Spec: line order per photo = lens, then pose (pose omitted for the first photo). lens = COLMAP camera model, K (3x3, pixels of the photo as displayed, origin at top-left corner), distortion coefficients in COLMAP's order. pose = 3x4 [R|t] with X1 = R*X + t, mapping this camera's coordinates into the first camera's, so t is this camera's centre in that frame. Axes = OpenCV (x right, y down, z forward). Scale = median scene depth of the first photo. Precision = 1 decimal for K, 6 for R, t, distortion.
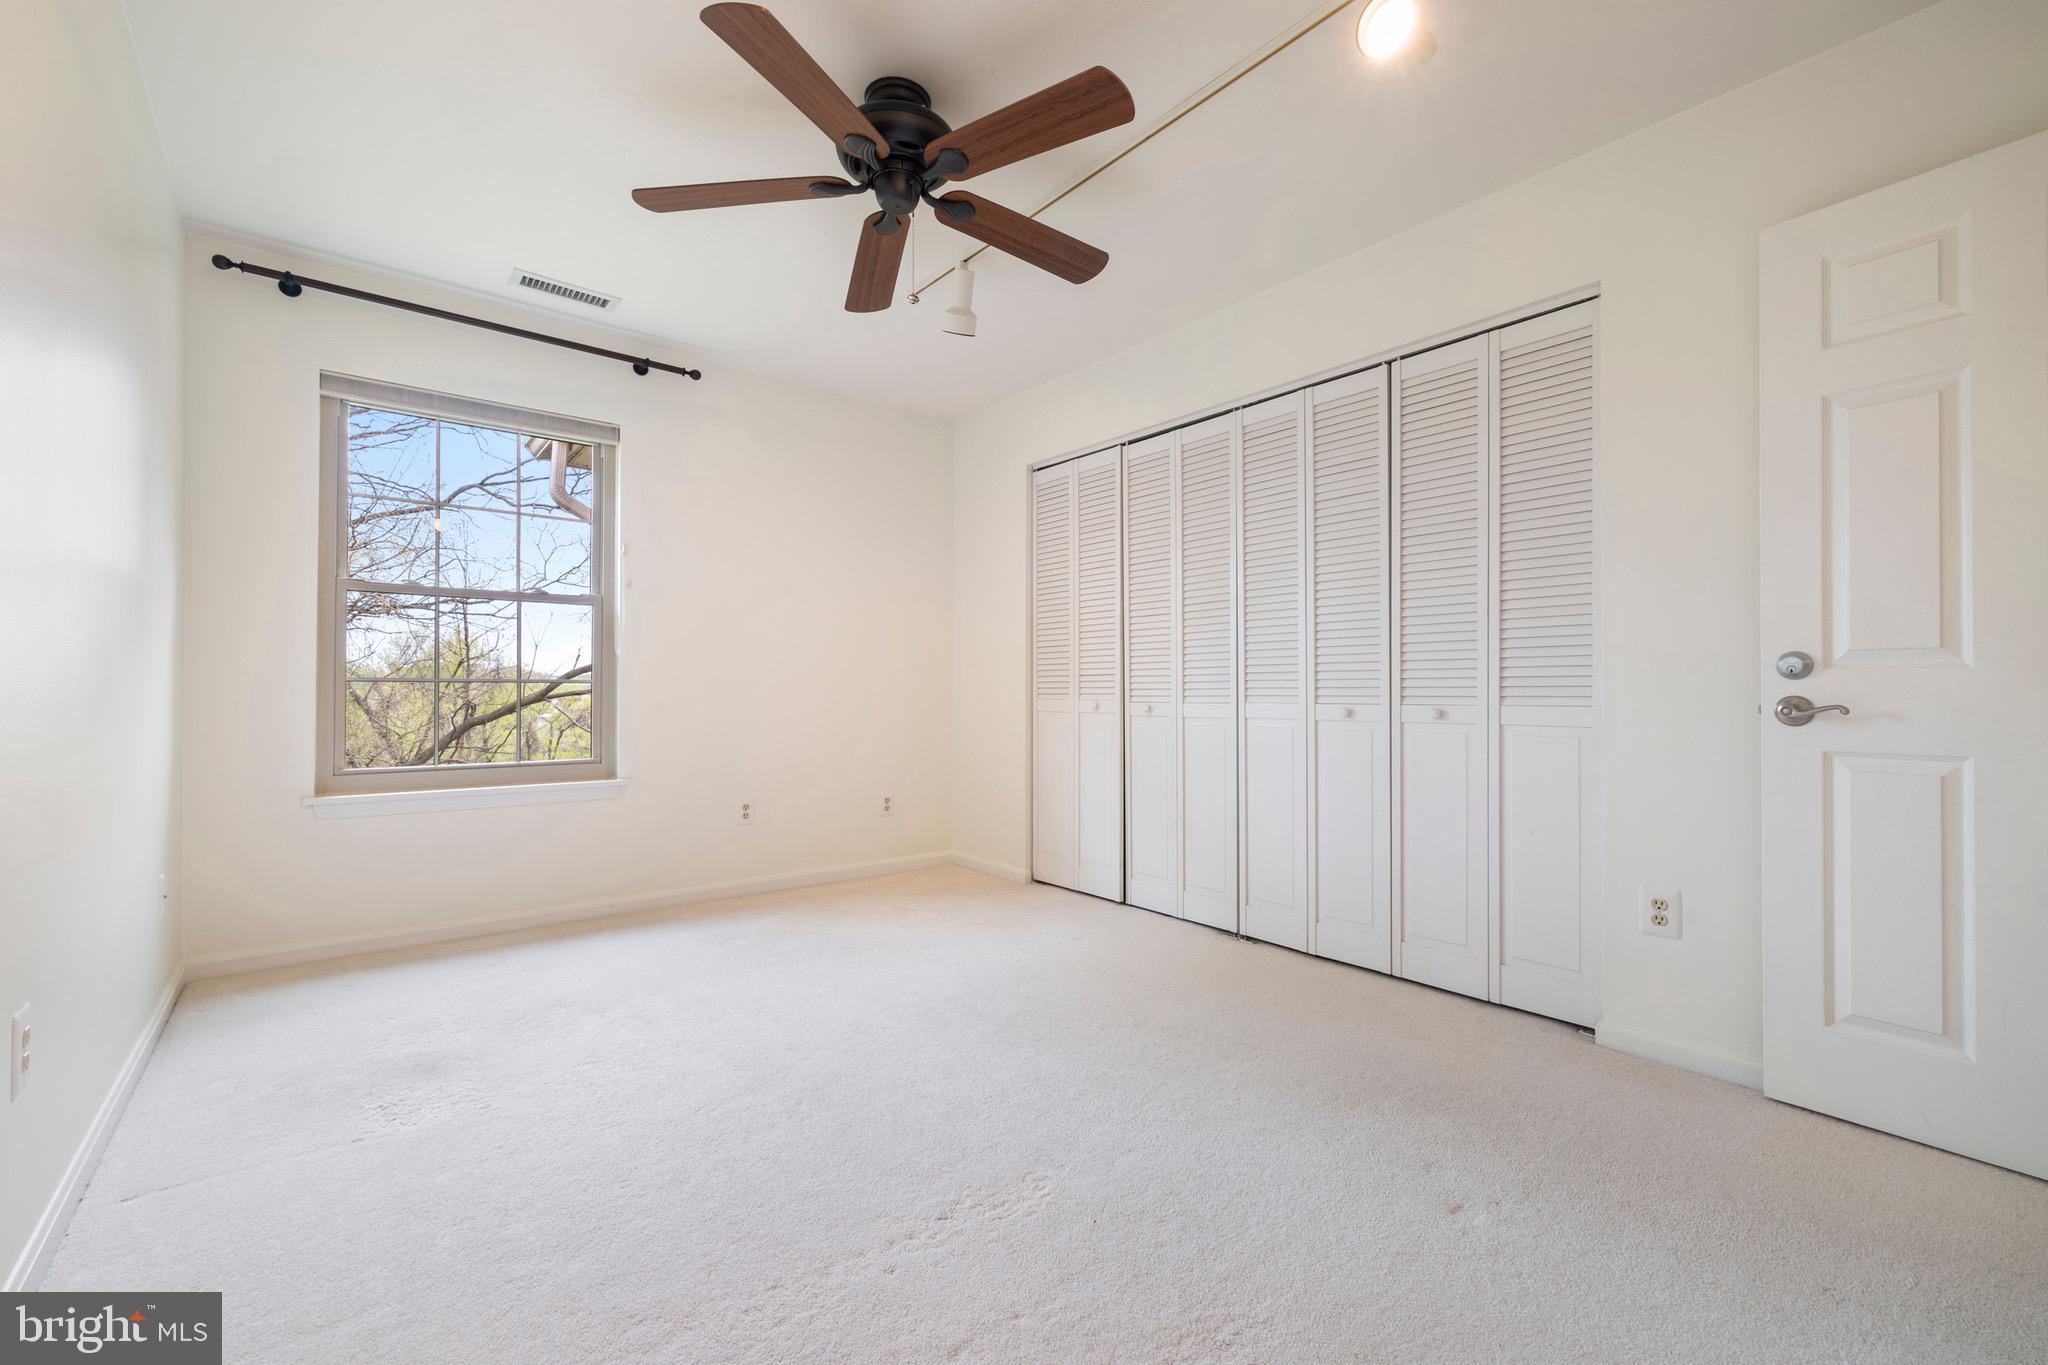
lens RADIAL K [[851.5, 0, 988.0], [0, 851.5, 682.4], [0, 0, 1]] dist [-0.000215, 0.000024]
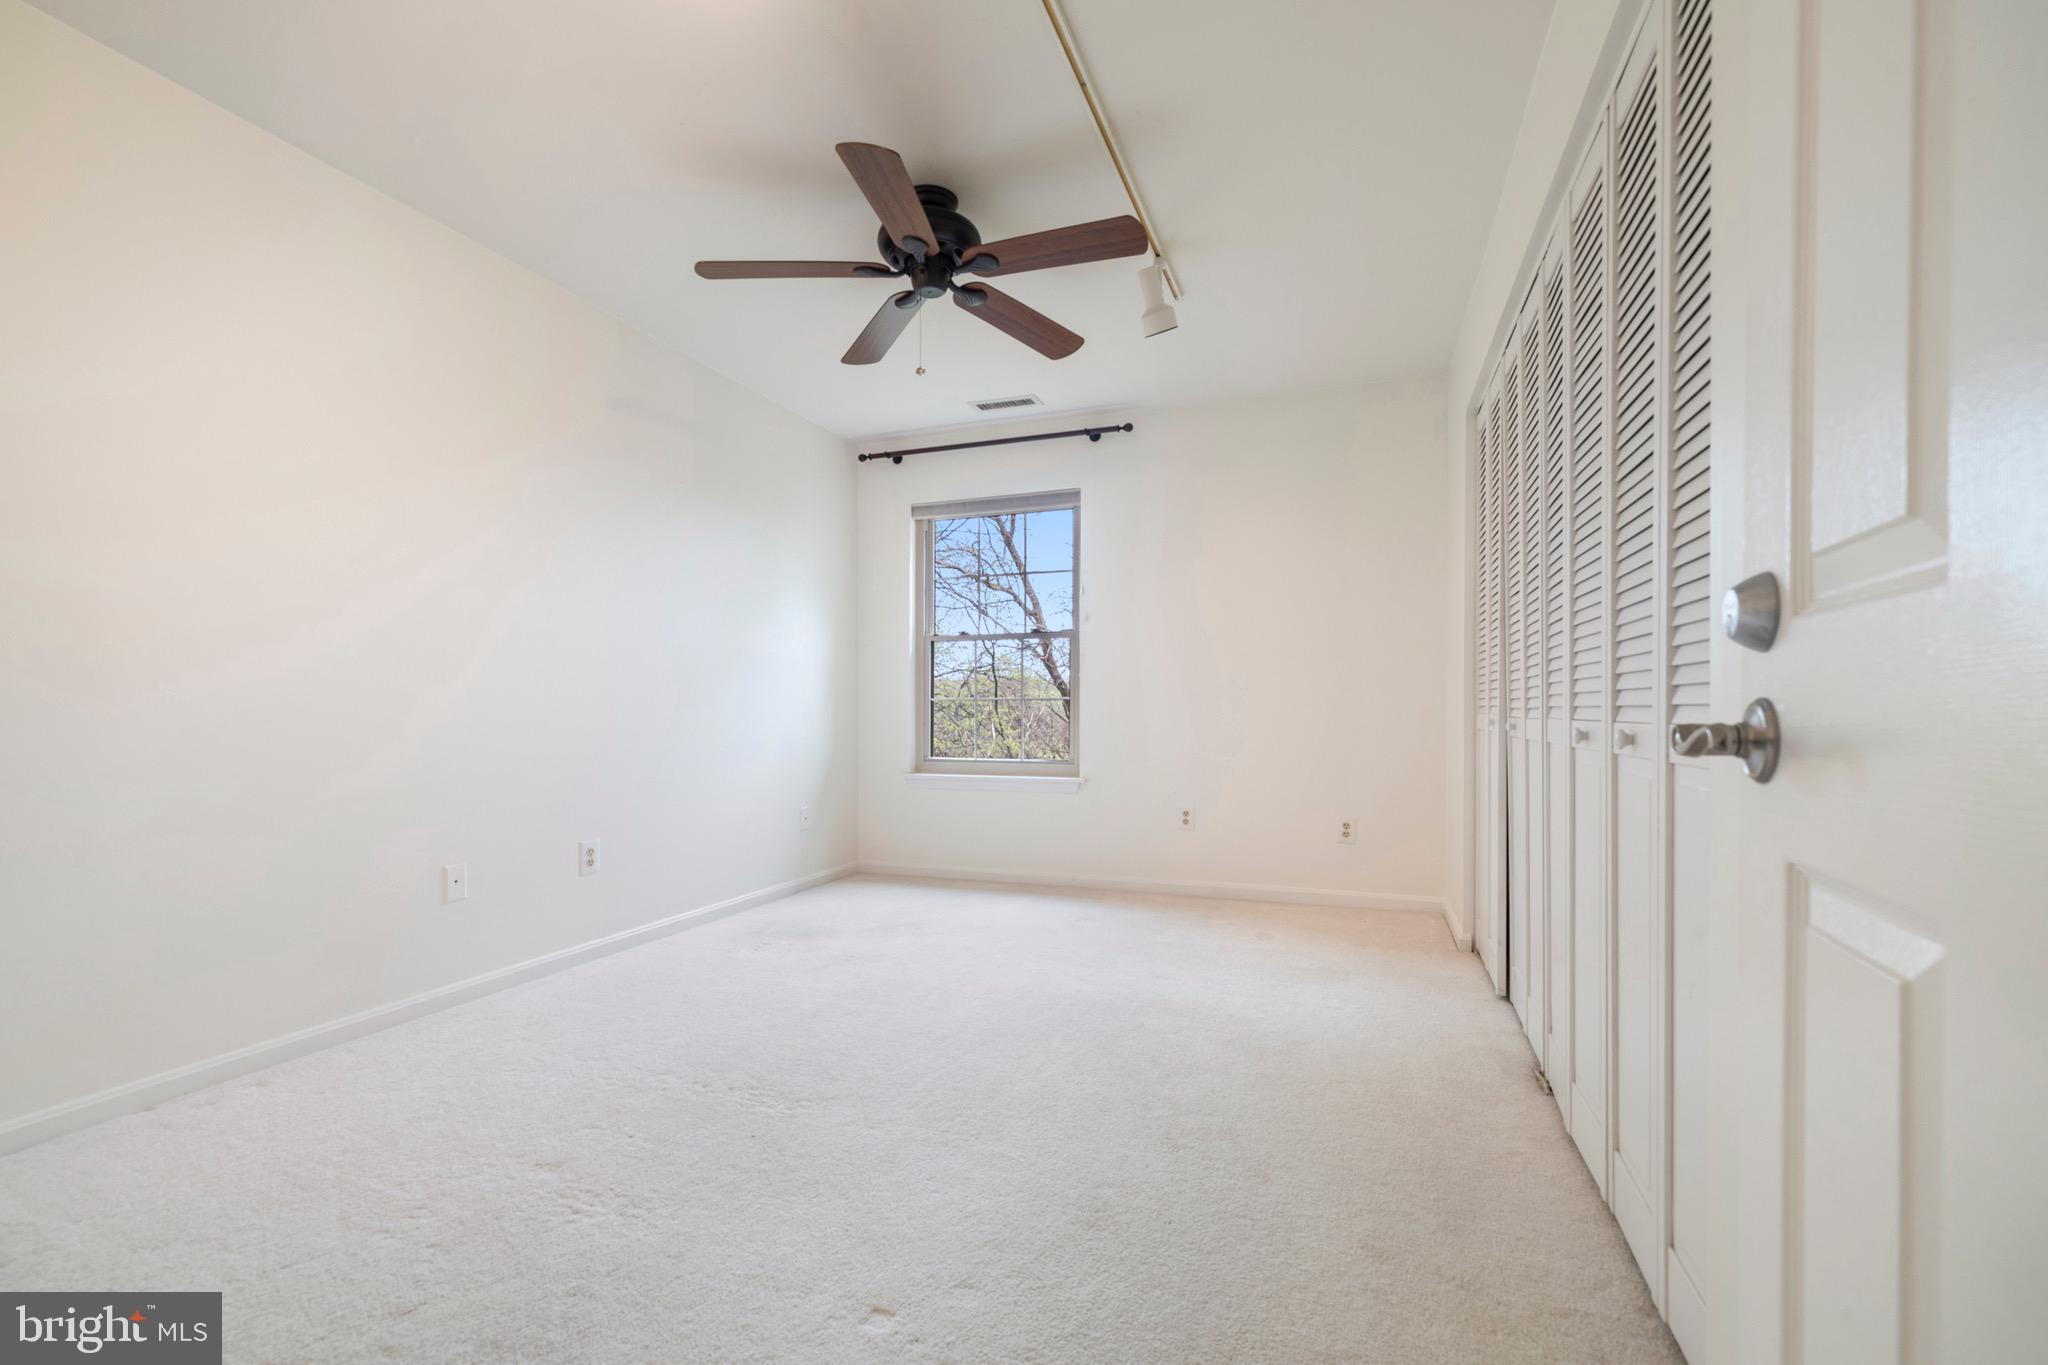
lens RADIAL K [[859.3, 0, 1020.5], [0, 859.3, 705.4], [0, 0, 1]] dist [0.000672, 0.000129]
pose [[0.514459, -0.006163, -0.857493, 0.674495], [0.012847, 0.999917, 0.000521, 0.009001], [0.857419, -0.011285, 0.514495, 0.336642]]
